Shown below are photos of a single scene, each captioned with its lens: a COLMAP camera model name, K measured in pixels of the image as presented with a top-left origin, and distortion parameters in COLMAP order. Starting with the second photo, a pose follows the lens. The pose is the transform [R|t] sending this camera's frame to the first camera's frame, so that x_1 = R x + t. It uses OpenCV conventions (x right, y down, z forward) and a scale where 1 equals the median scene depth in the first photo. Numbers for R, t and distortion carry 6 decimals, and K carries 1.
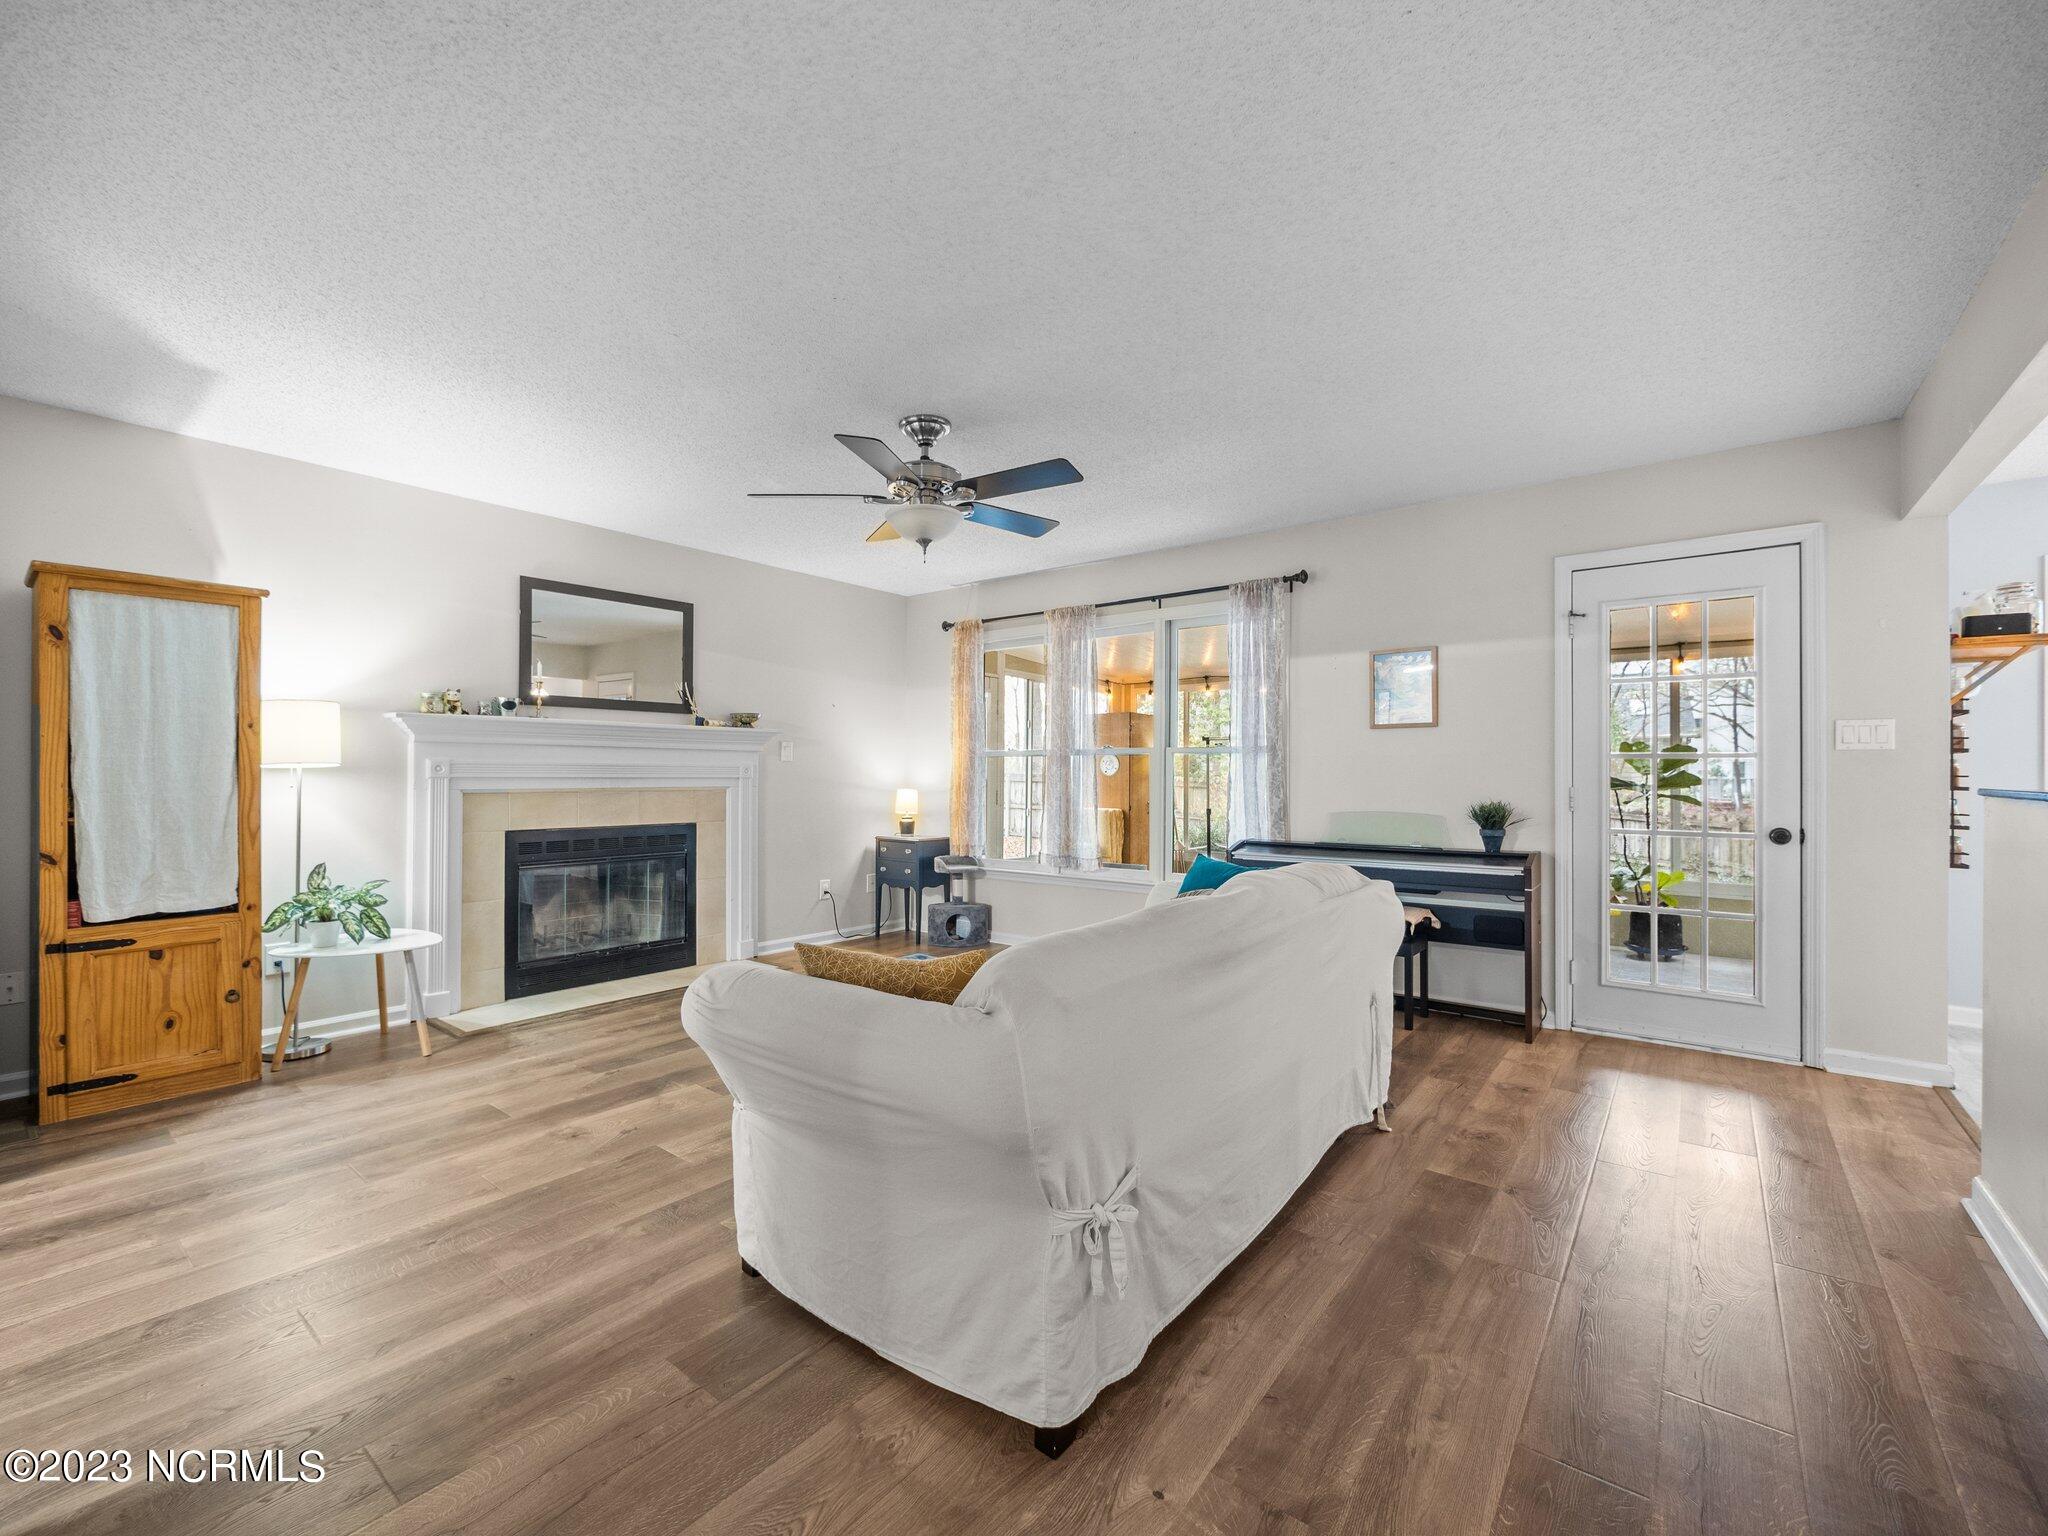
lens RADIAL K [[859.3, 0, 1024.0], [0, 859.3, 768.0], [0, 0, 1]] dist [-0.003670, -0.000239]
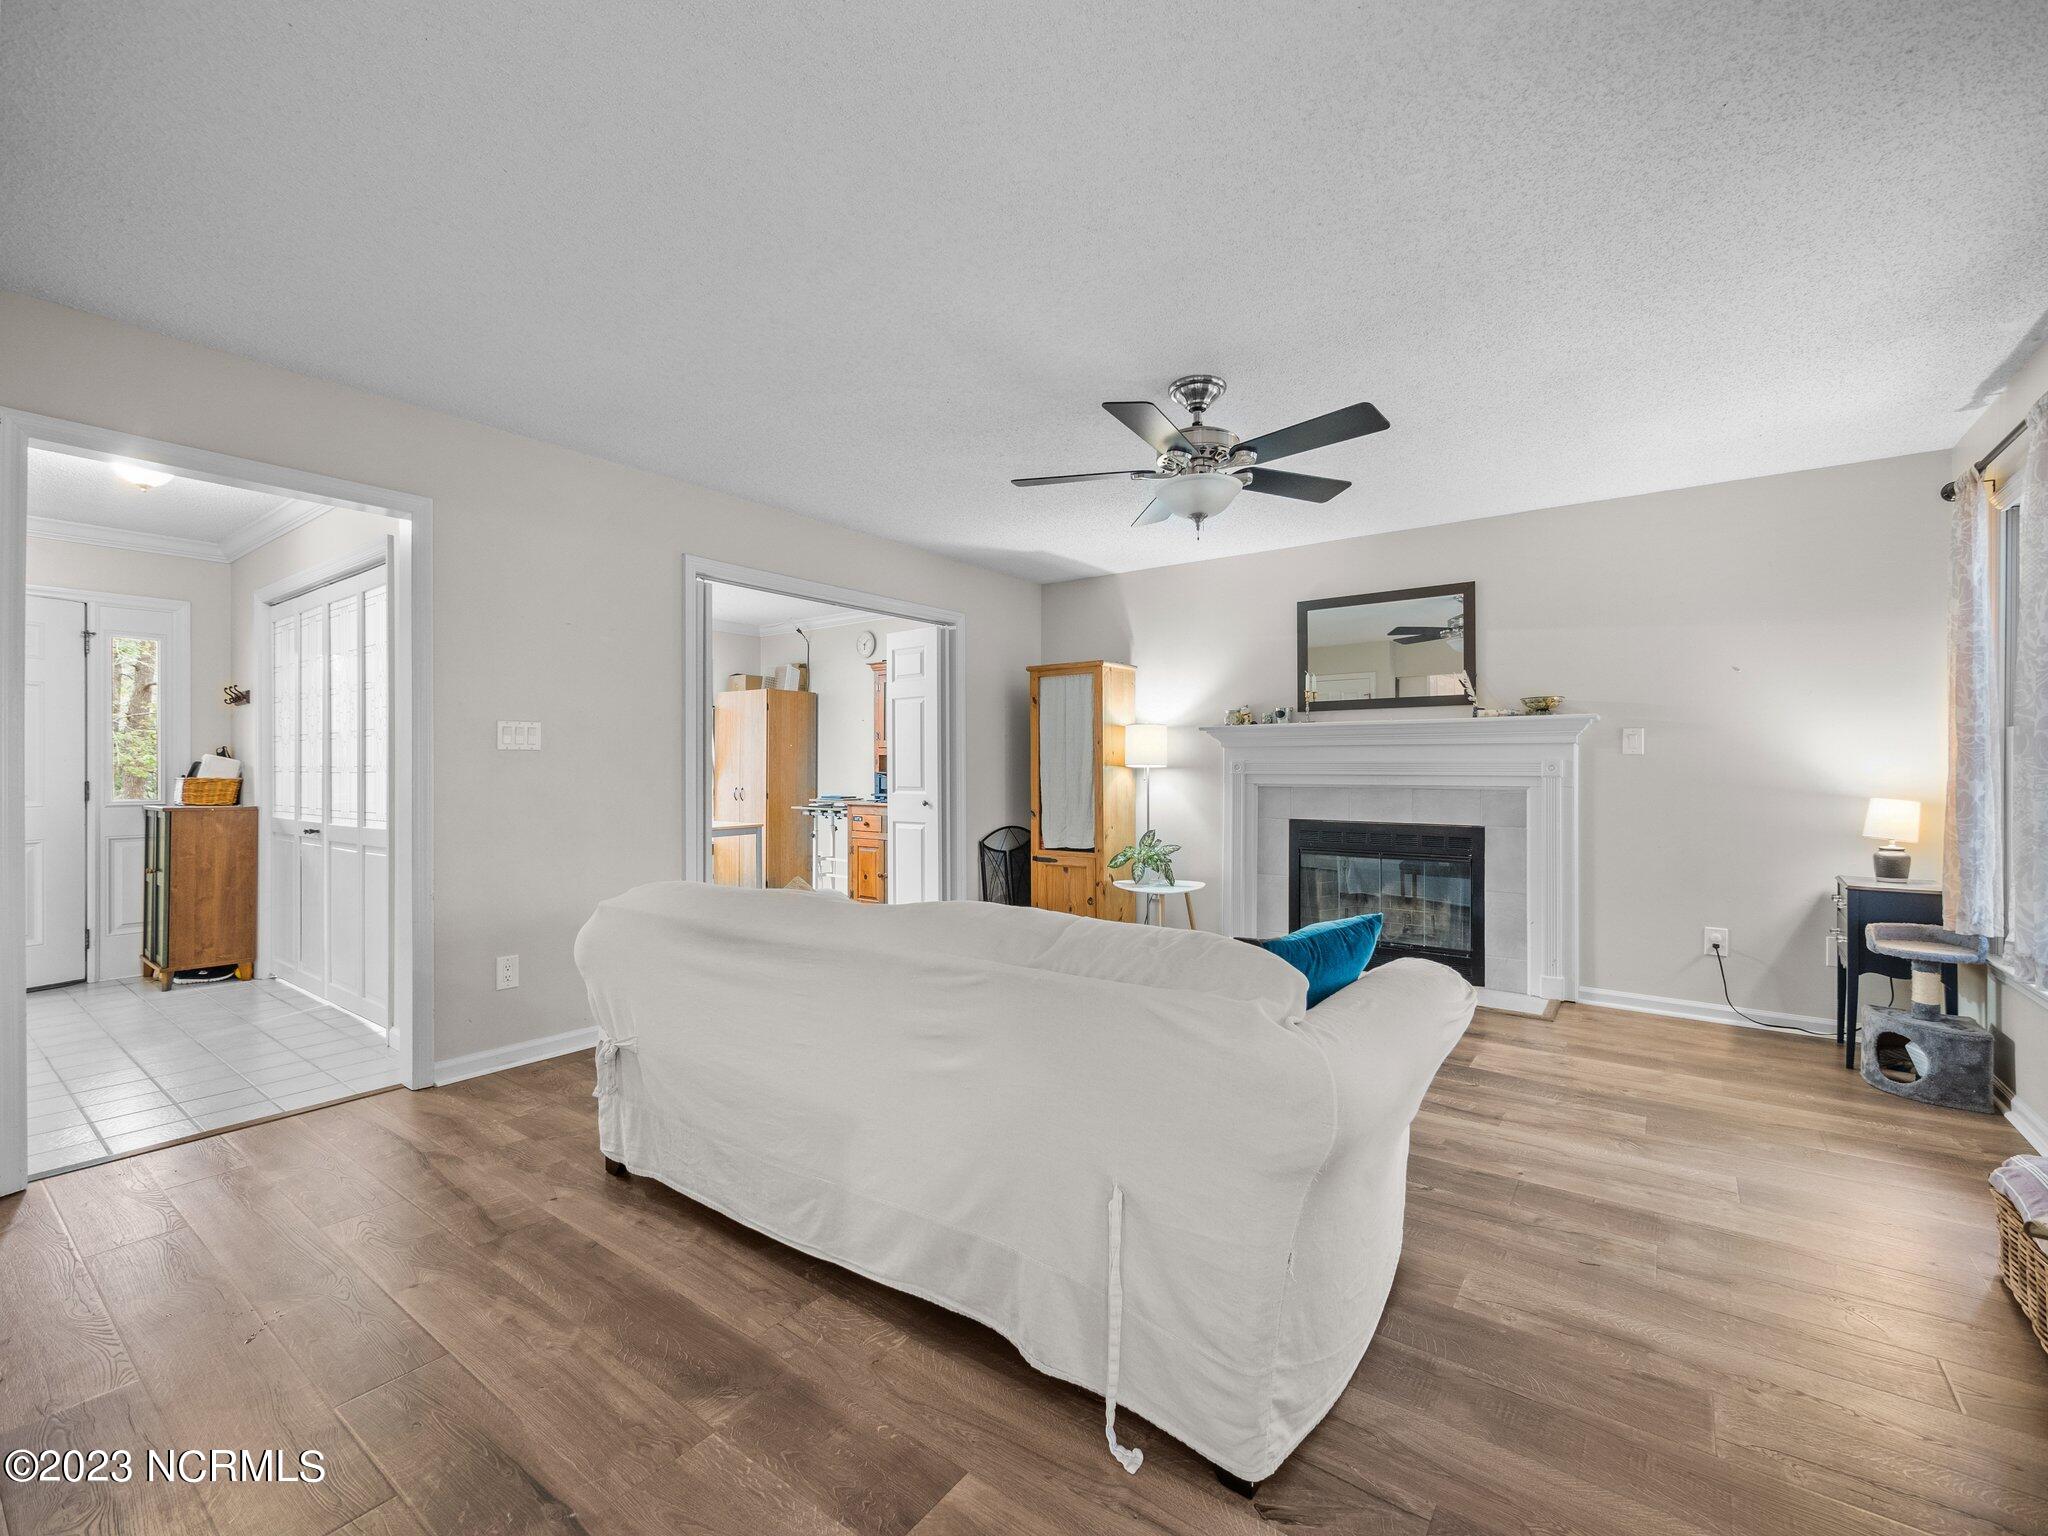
lens RADIAL K [[878.1, 0, 1024.0], [0, 878.1, 768.0], [0, 0, 1]] dist [-0.002873, -0.000280]
pose [[0.040230, -0.002867, -0.999186, 0.738886], [0.006140, 0.999978, -0.002622, 0.003733], [0.999172, -0.006029, 0.040246, 0.715521]]
